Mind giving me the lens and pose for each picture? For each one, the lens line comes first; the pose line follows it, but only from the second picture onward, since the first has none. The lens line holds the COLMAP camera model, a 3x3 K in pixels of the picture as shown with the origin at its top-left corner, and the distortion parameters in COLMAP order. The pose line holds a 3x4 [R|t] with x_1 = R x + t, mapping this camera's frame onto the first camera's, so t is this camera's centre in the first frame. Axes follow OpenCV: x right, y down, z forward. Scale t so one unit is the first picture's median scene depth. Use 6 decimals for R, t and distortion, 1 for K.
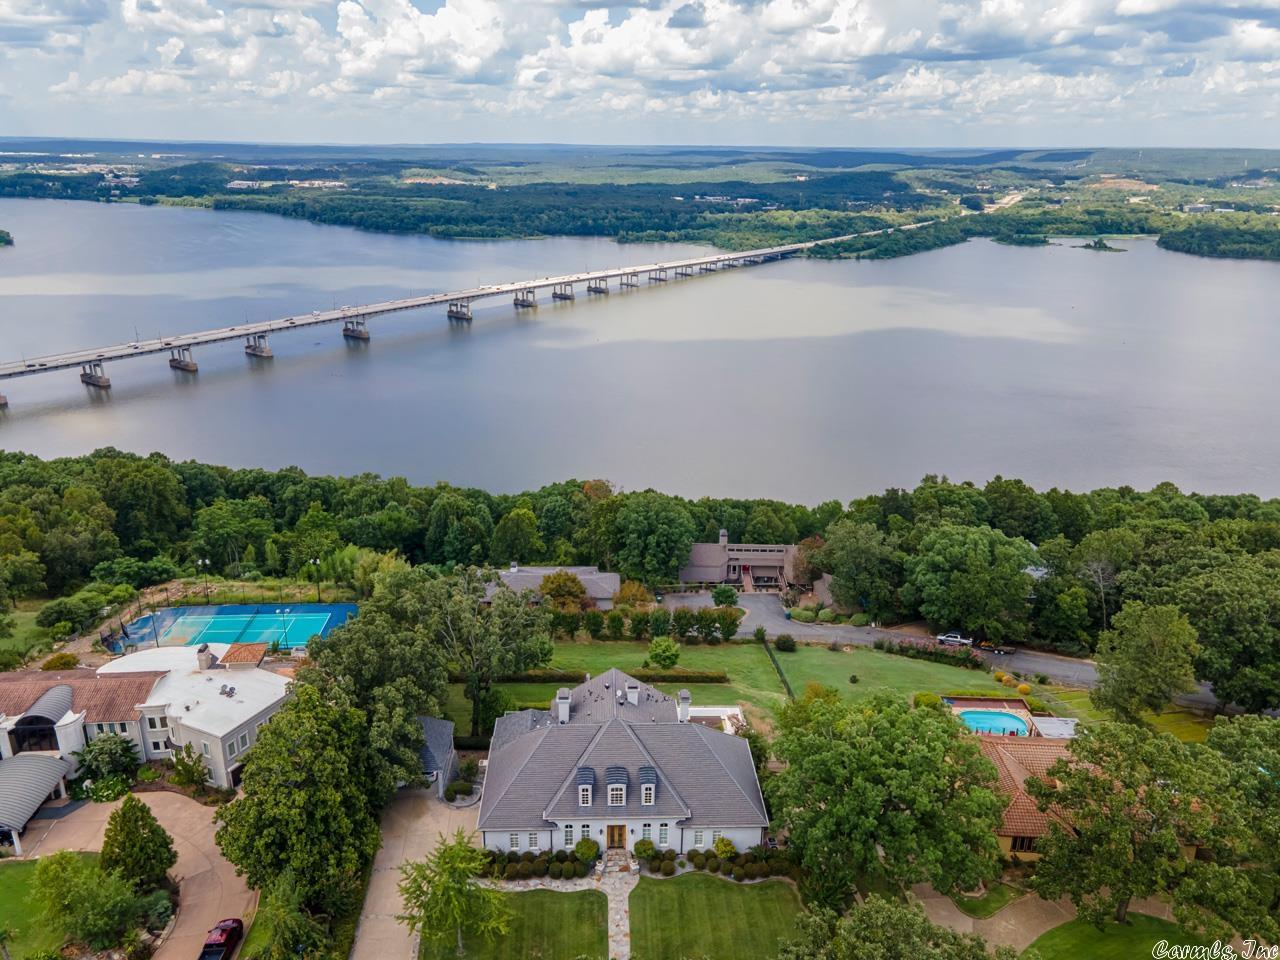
lens RADIAL K [[932.7, 0, 628.2], [0, 932.7, 480.9], [0, 0, 1]] dist [0.042305, 0.008745]
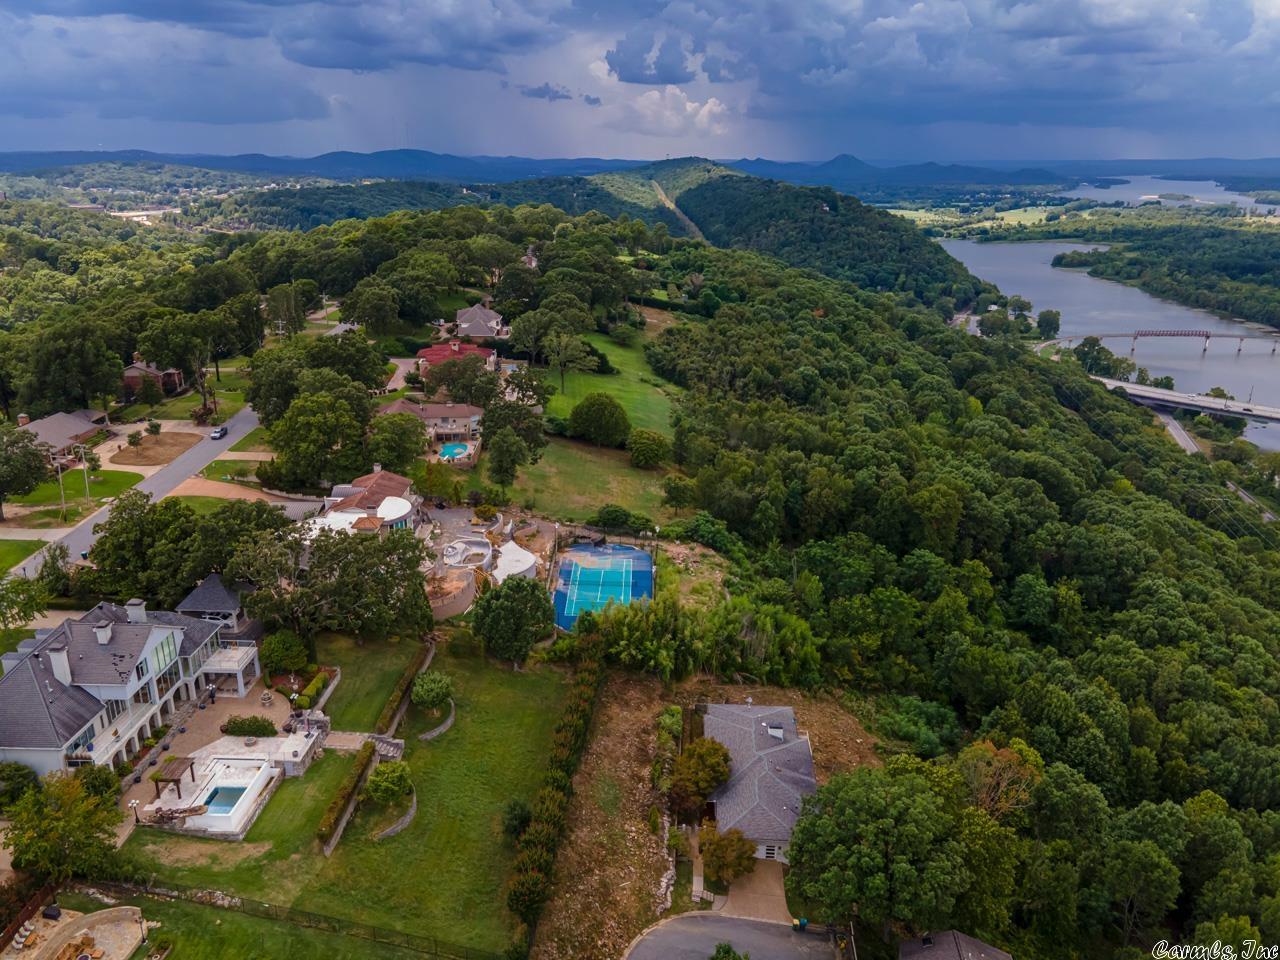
lens RADIAL K [[911.2, 0, 640.0], [0, 911.2, 480.0], [0, 0, 1]] dist [0.151671, -0.133217]
pose [[-0.092083, 0.316250, -0.944196, 0.826756], [-0.343765, 0.879829, 0.328217, -0.464088], [0.934530, 0.354805, 0.027698, 1.336645]]
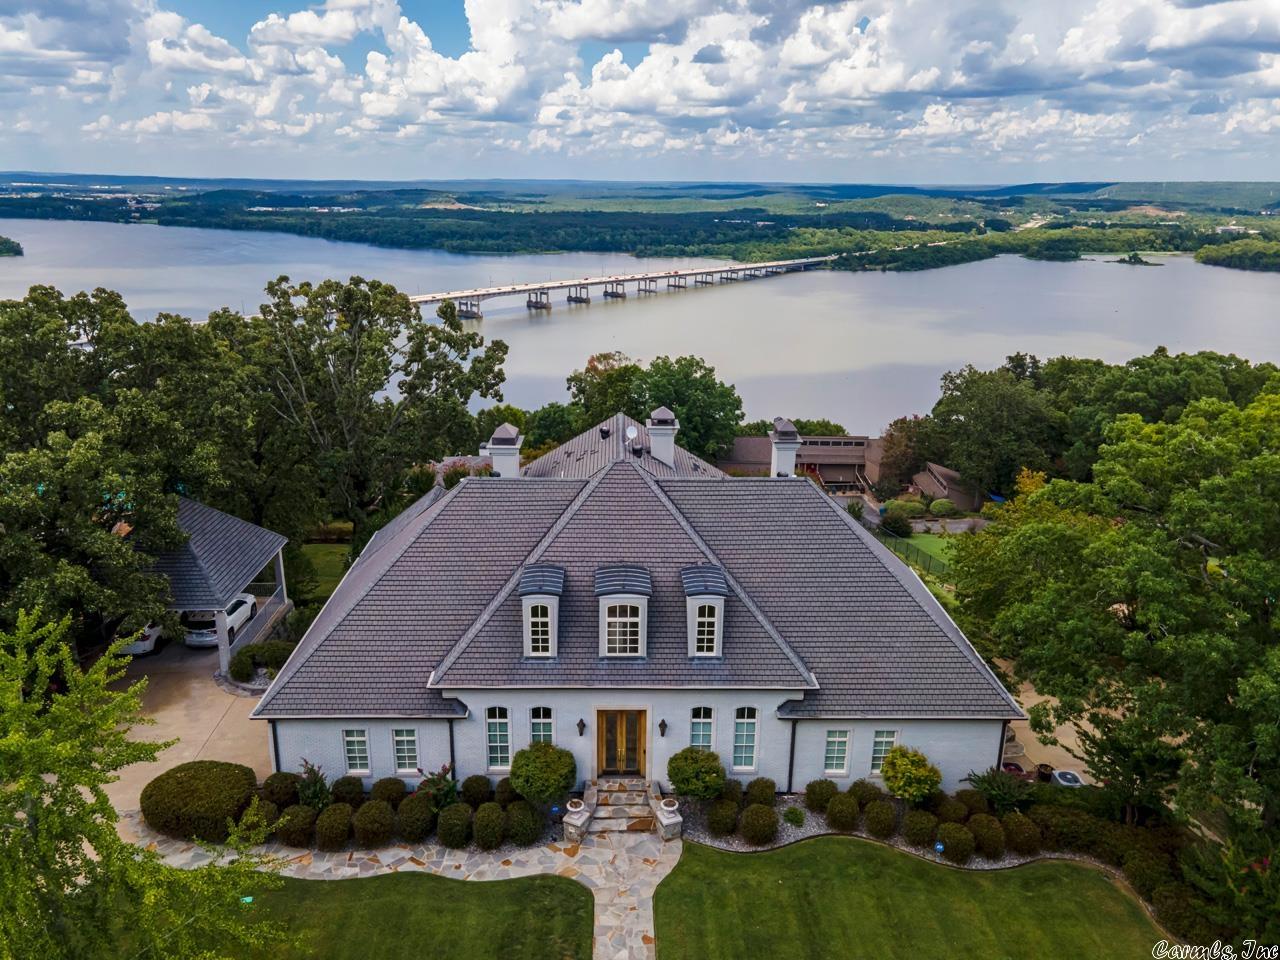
lens RADIAL K [[932.7, 0, 628.2], [0, 932.7, 480.9], [0, 0, 1]] dist [0.042305, 0.008745]
pose [[0.999819, 0.007510, -0.017485, -0.003216], [-0.008132, 0.999326, -0.035798, 0.230703], [0.017204, 0.035934, 0.999206, 0.495466]]
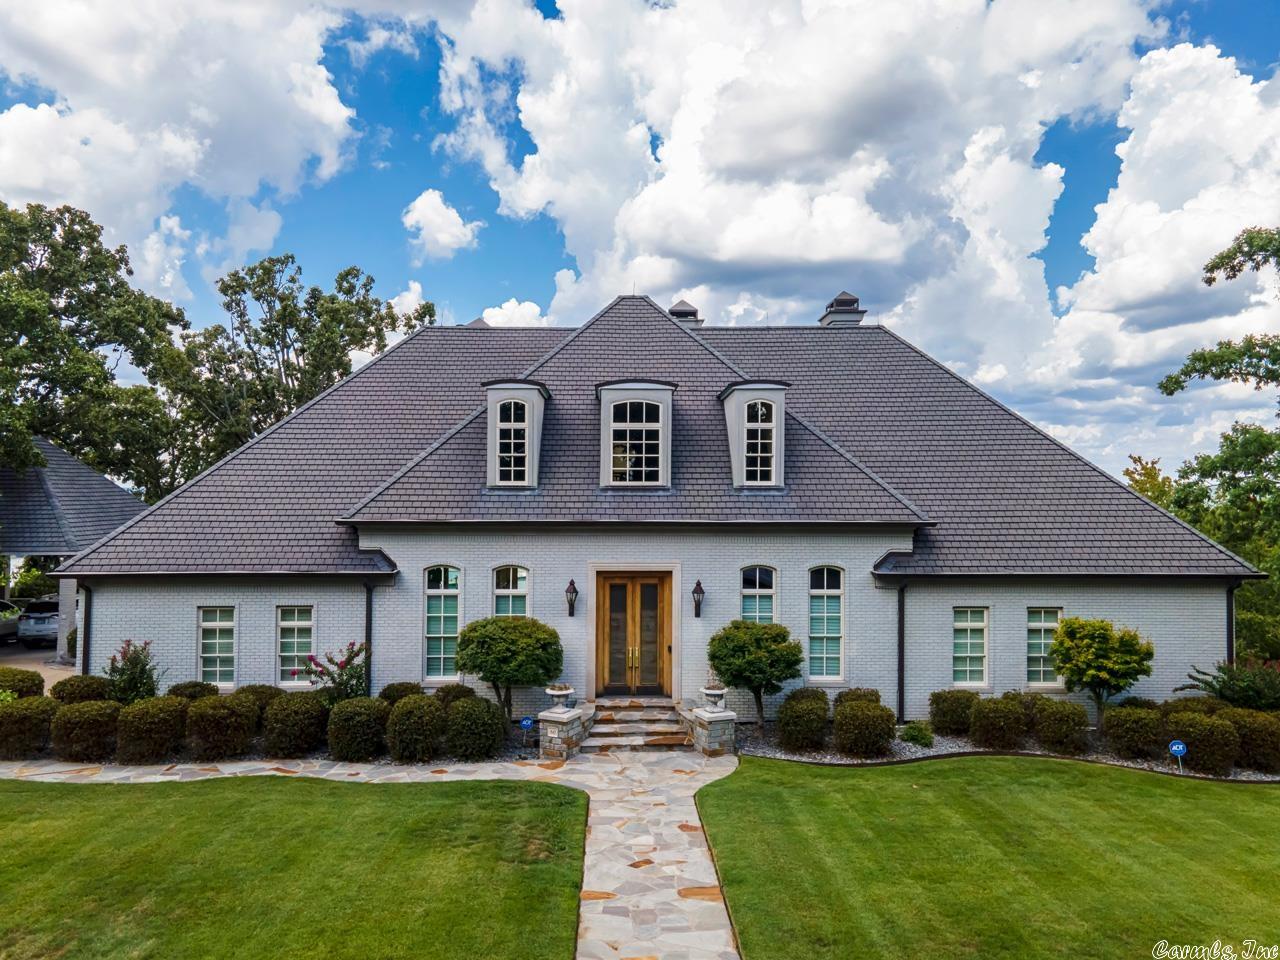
lens RADIAL K [[944.3, 0, 633.4], [0, 944.3, 481.7], [0, 0, 1]] dist [0.044654, 0.002641]
pose [[0.999906, -0.001805, -0.013581, -0.007536], [-0.003263, 0.931368, -0.364065, 0.349810], [0.013306, 0.364075, 0.931274, 0.609452]]
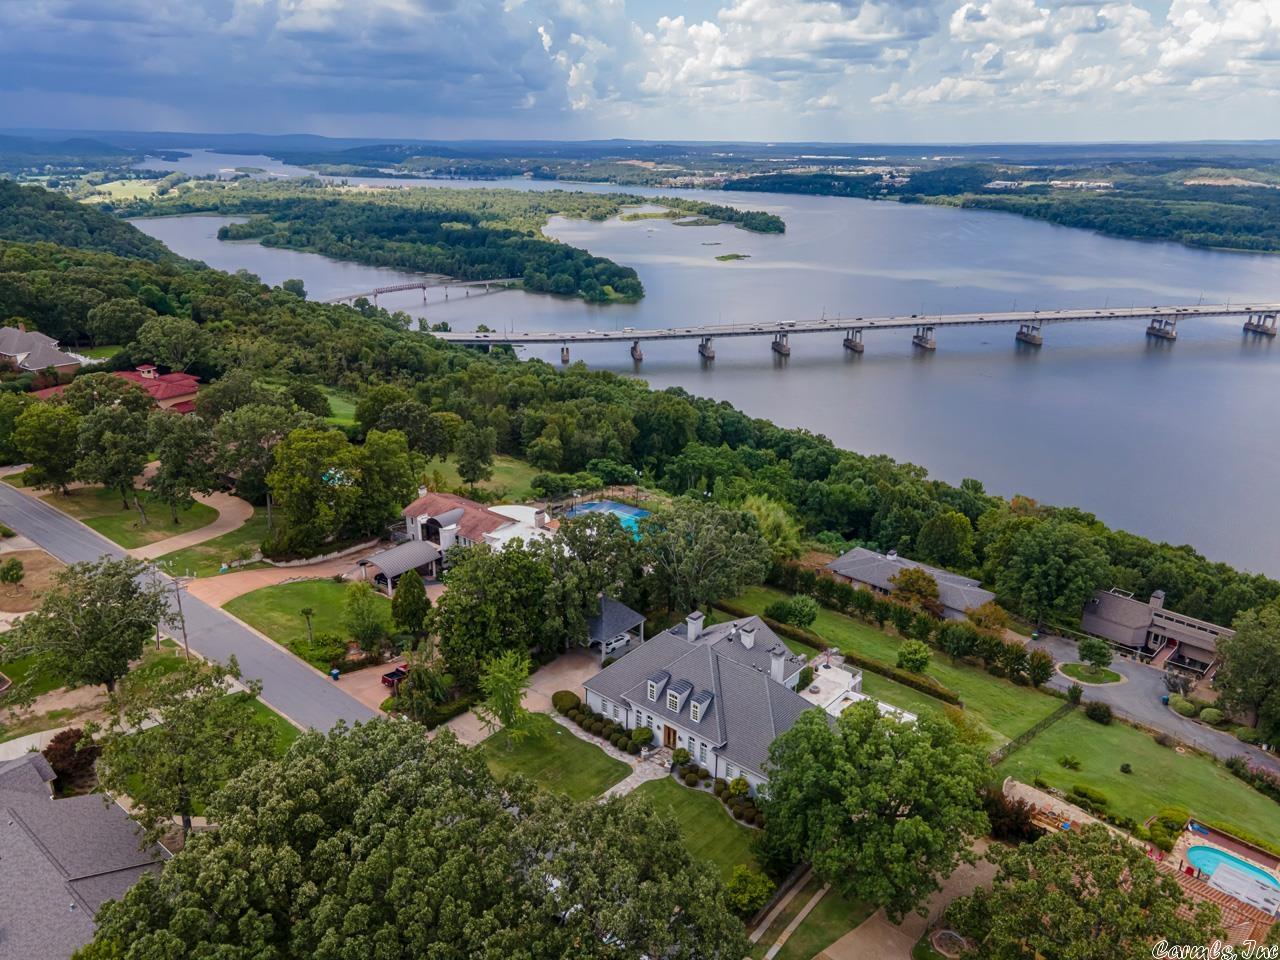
lens RADIAL K [[932.7, 0, 628.2], [0, 932.7, 480.9], [0, 0, 1]] dist [0.042305, 0.008745]
pose [[0.733663, 0.231356, -0.638916, 0.491215], [-0.231895, 0.969053, 0.084618, -0.008293], [0.638720, 0.086080, 0.764609, 0.053204]]
